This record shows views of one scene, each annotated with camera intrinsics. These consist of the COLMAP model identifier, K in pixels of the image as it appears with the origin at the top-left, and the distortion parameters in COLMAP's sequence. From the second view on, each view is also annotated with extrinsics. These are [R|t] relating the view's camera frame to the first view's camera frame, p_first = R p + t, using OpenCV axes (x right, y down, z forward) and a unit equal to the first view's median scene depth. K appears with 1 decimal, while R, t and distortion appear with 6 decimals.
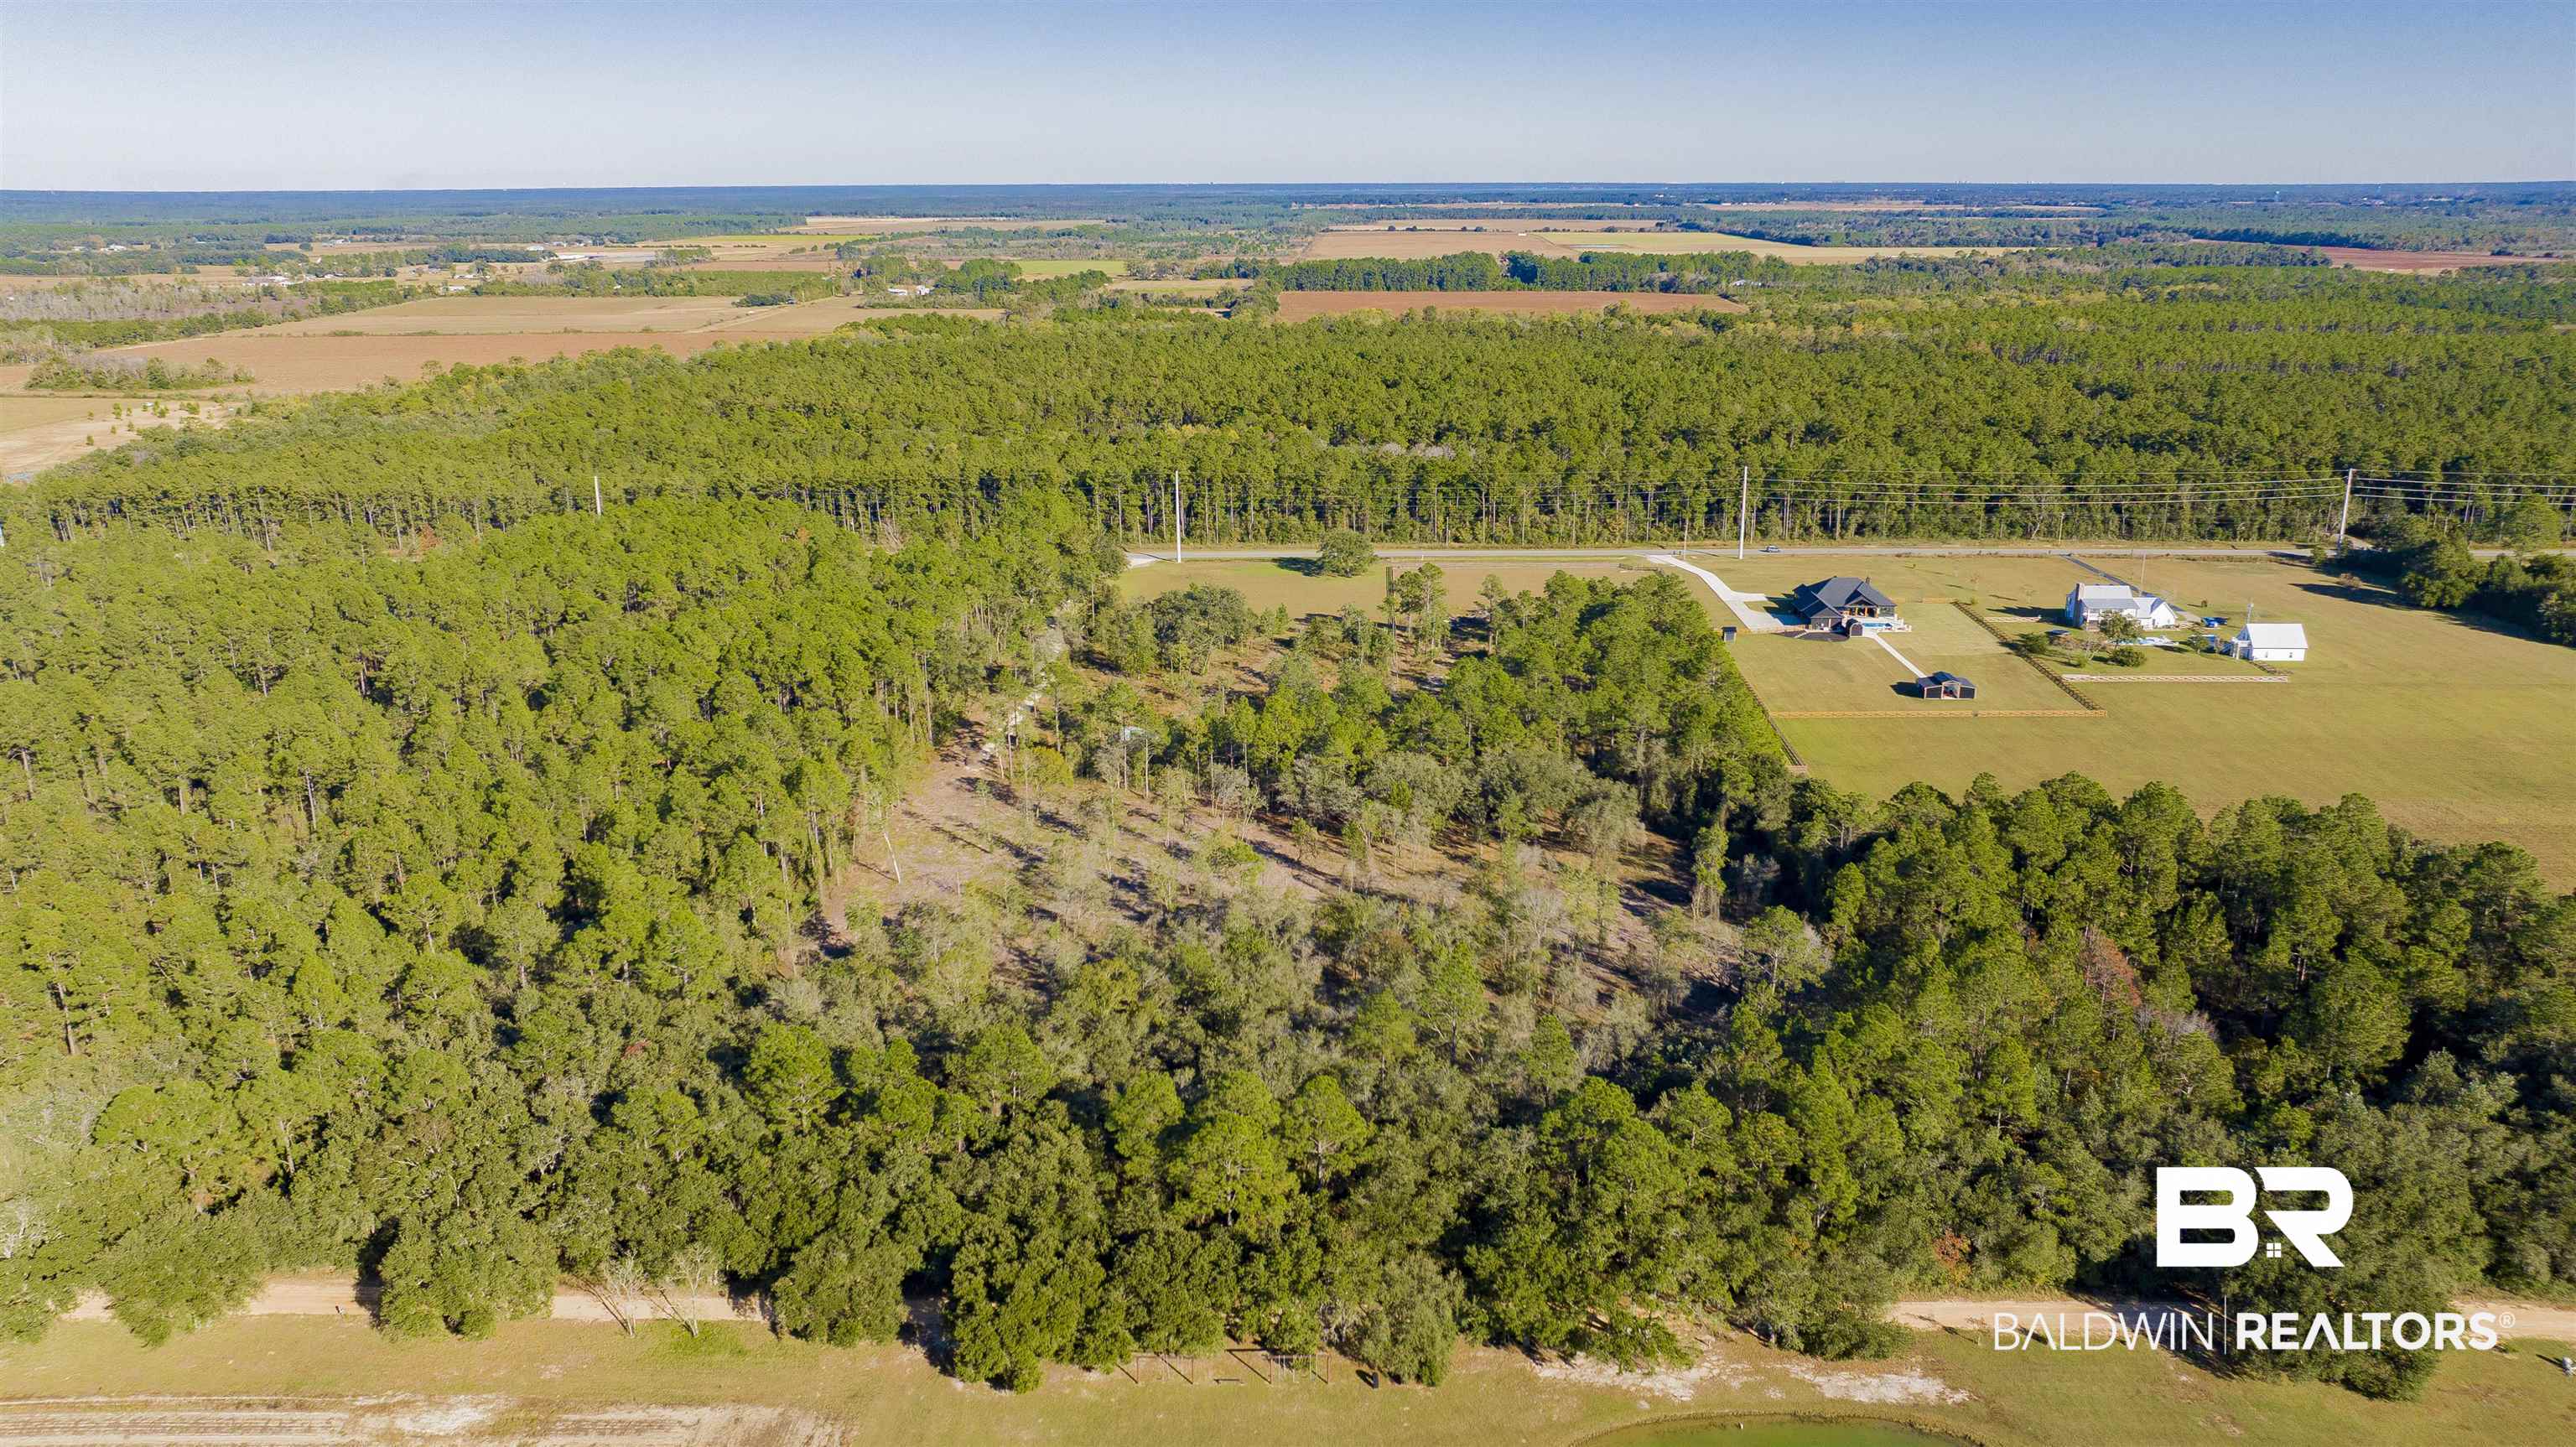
lens RADIAL K [[1837.6, 0, 1288.0], [0, 1837.6, 723.5], [0, 0, 1]] dist [-0.017695, 0.001881]
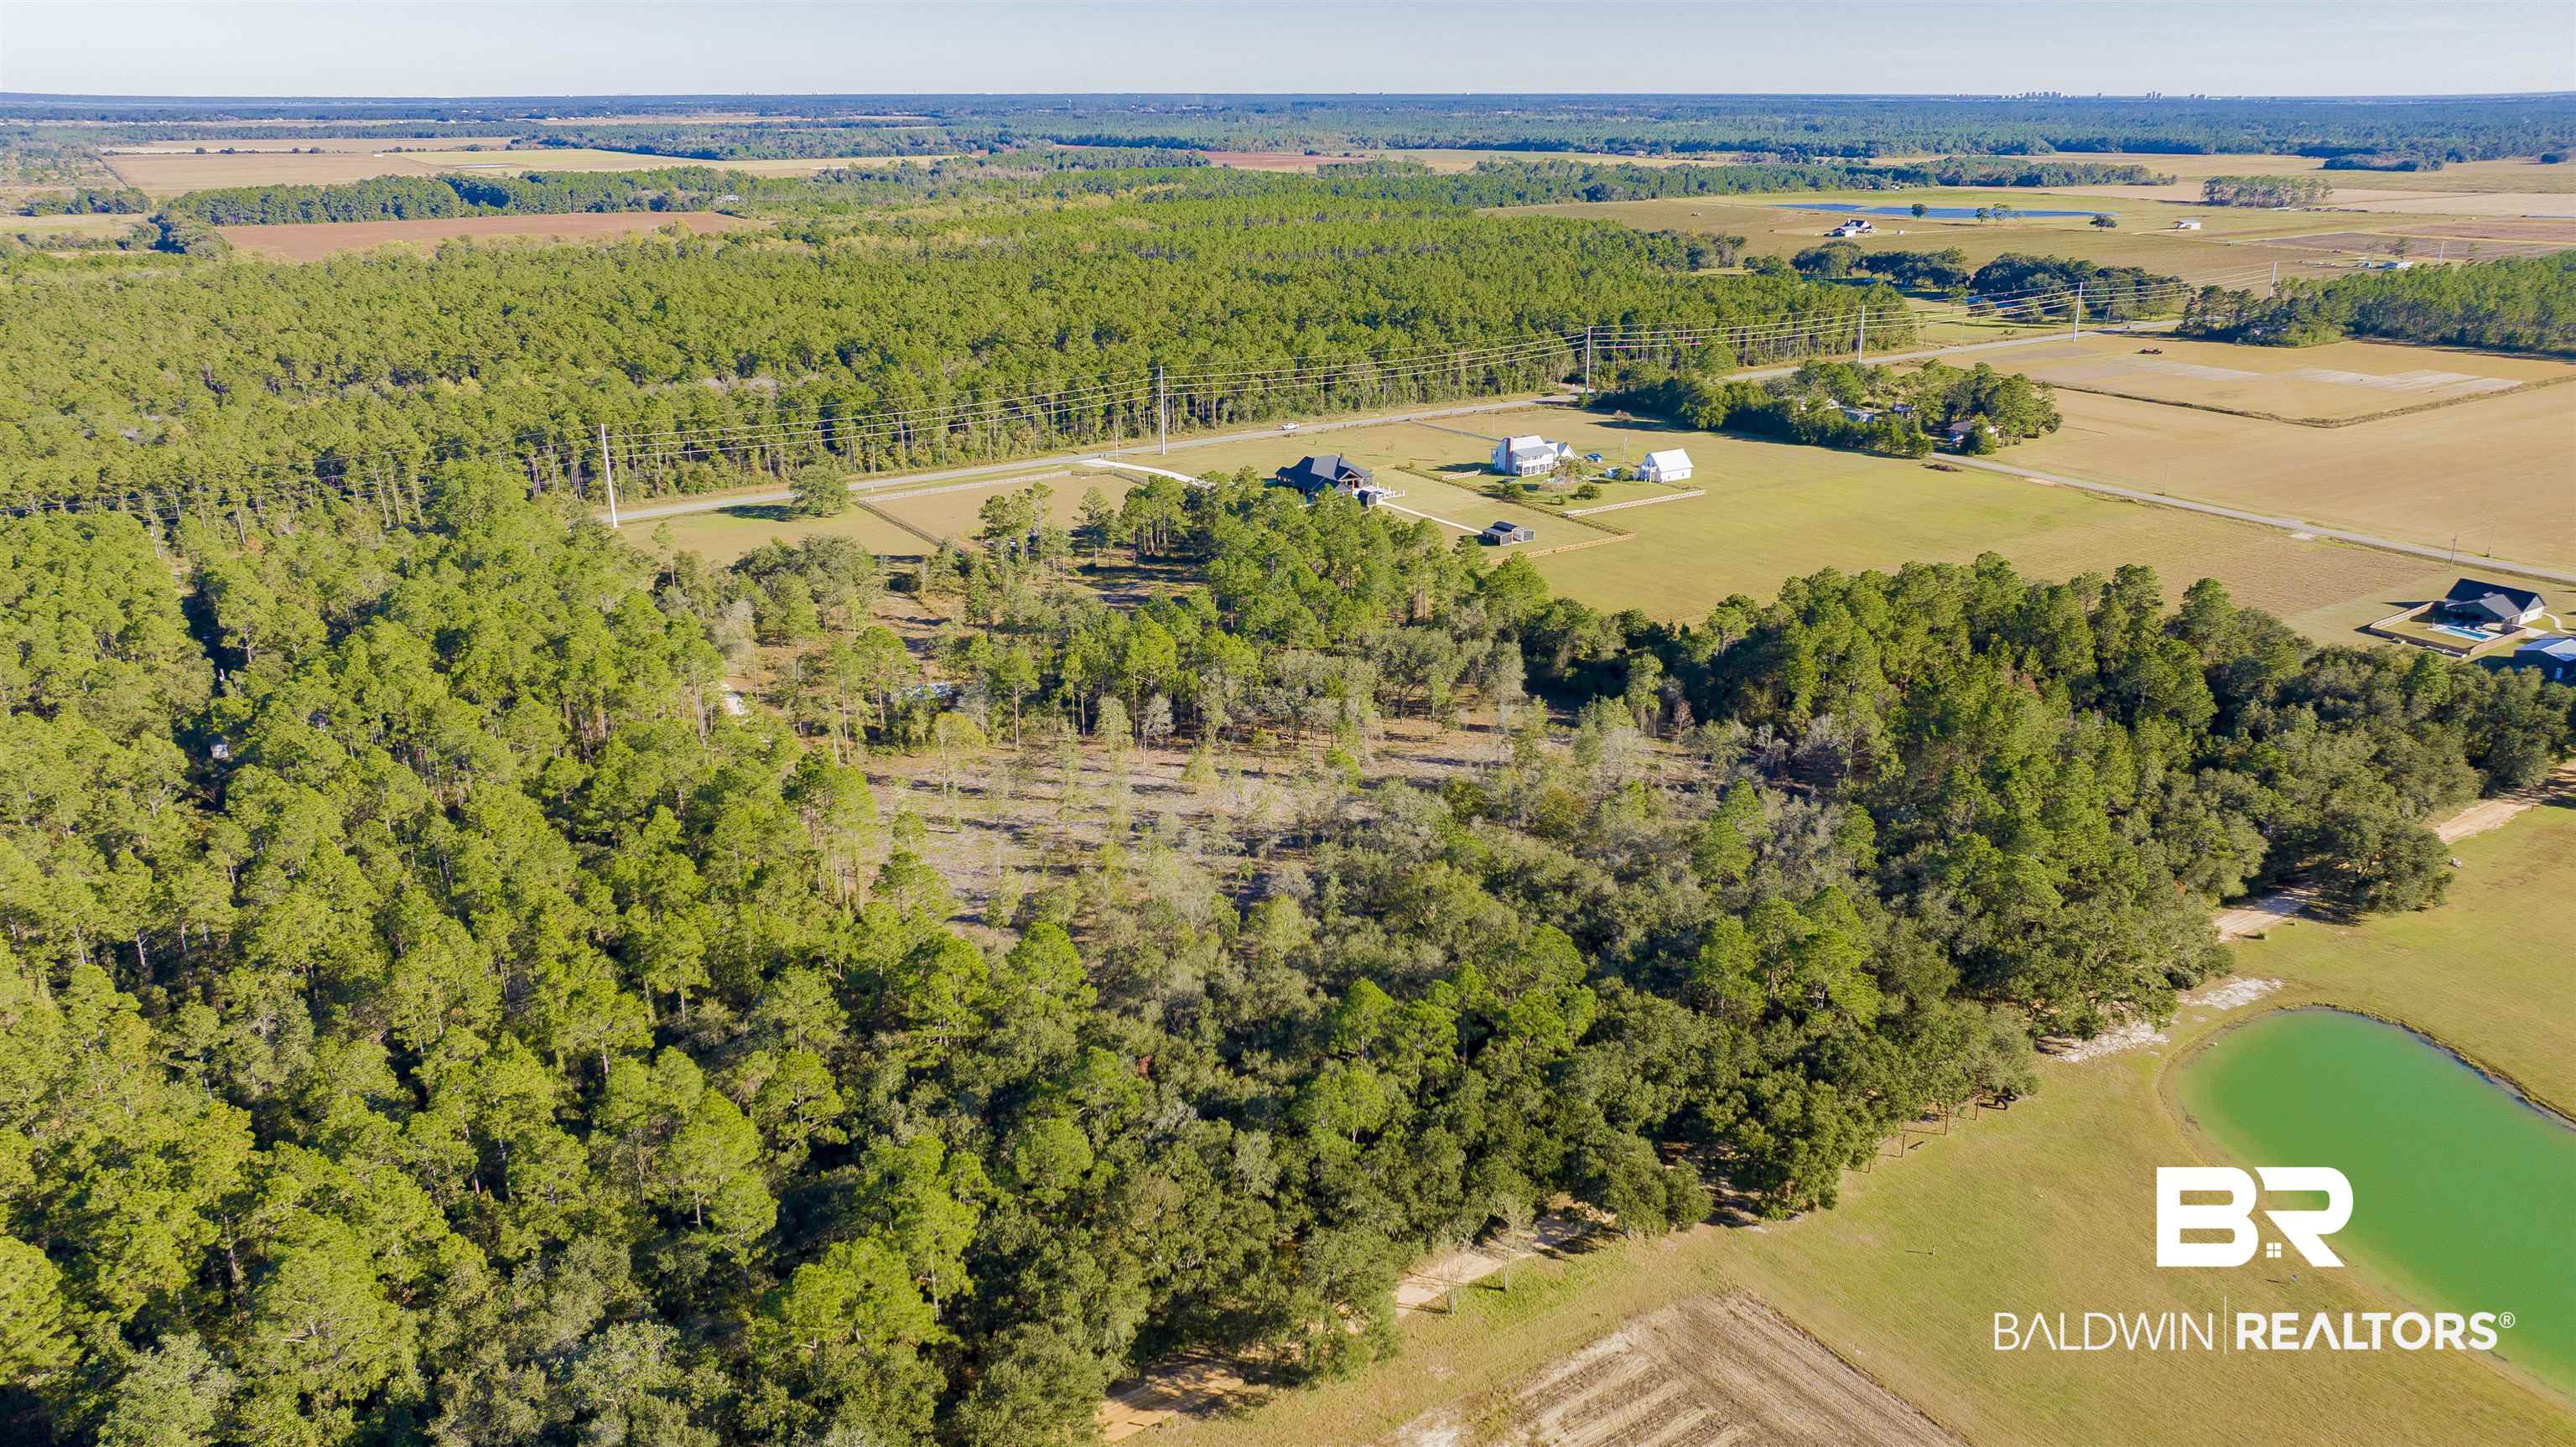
lens RADIAL K [[1837.6, 0, 1288.0], [0, 1837.6, 723.5], [0, 0, 1]] dist [-0.017695, 0.001881]
pose [[0.811908, -0.187777, 0.552762, -0.295461], [0.163178, 0.982113, 0.093951, -0.023346], [-0.560516, 0.013919, 0.828026, 0.076046]]
